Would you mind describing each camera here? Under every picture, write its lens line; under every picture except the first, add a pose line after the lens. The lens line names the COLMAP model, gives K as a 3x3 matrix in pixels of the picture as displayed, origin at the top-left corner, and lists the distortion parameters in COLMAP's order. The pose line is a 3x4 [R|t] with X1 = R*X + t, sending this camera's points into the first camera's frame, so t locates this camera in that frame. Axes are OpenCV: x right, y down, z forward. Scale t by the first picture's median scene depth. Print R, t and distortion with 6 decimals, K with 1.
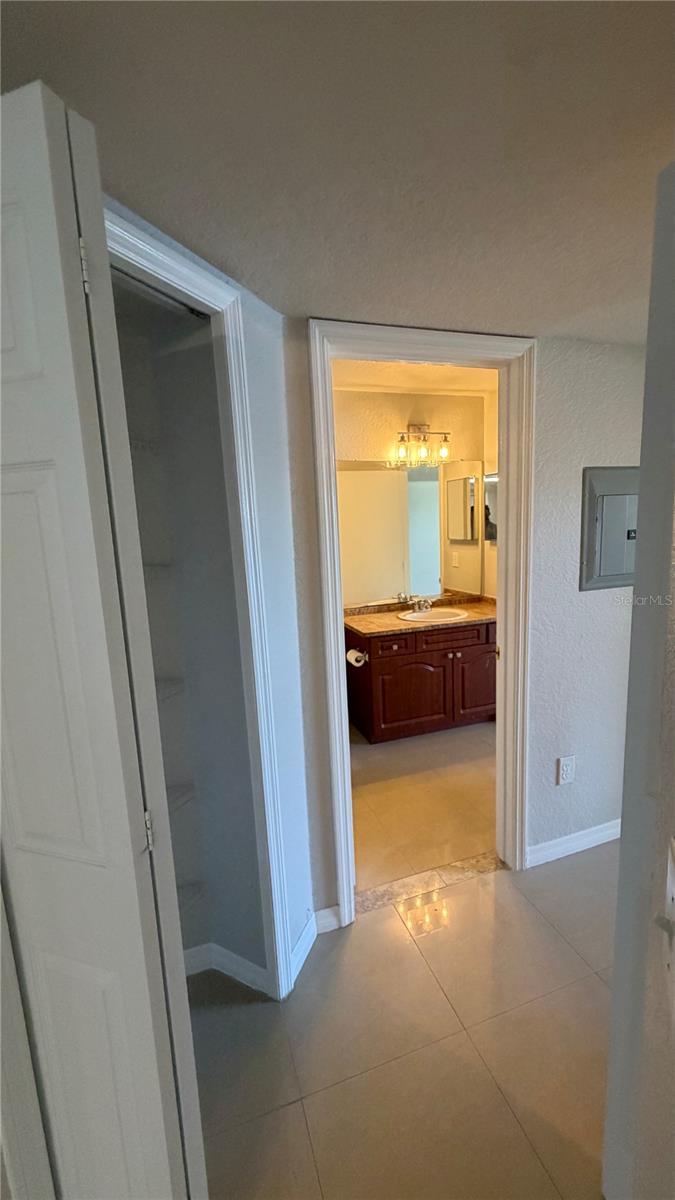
lens RADIAL K [[480.6, 0, 341.1], [0, 480.6, 594.9], [0, 0, 1]] dist [0.000972, 0.000021]
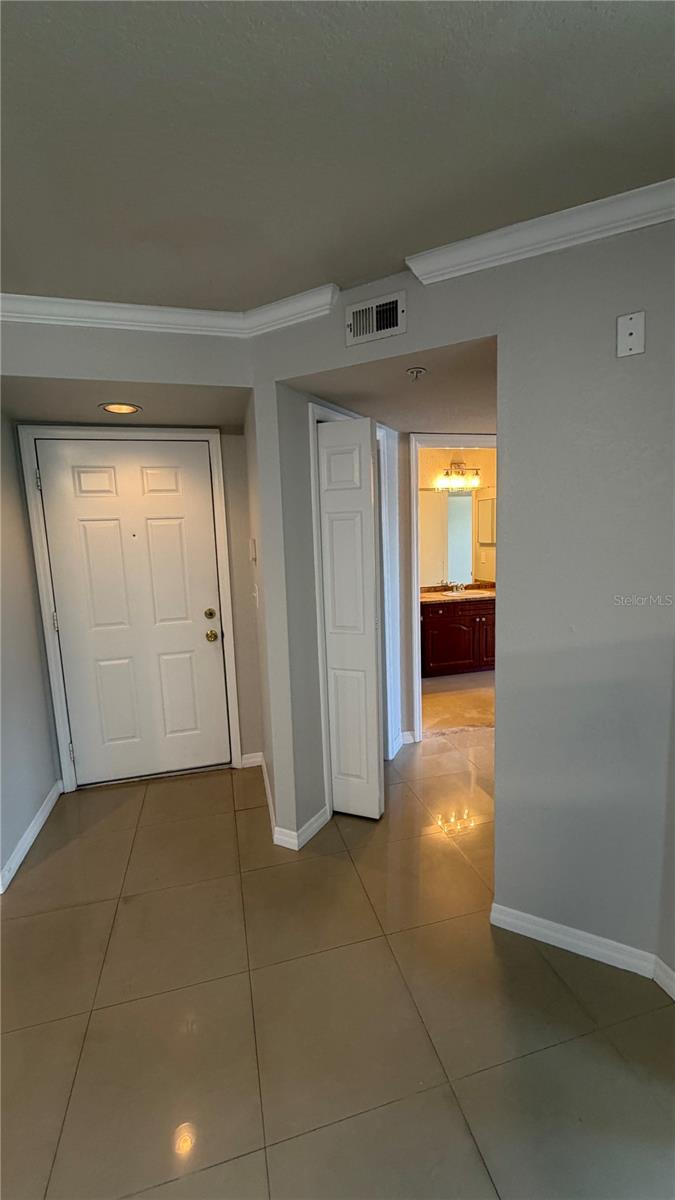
lens RADIAL K [[480.6, 0, 341.2], [0, 480.6, 599.4], [0, 0, 1]] dist [0.000972, 0.000021]
pose [[0.997782, 0.017011, -0.064349, -0.095304], [-0.017396, 0.999834, -0.005435, 0.076121], [0.064246, 0.006543, 0.997913, -0.489820]]
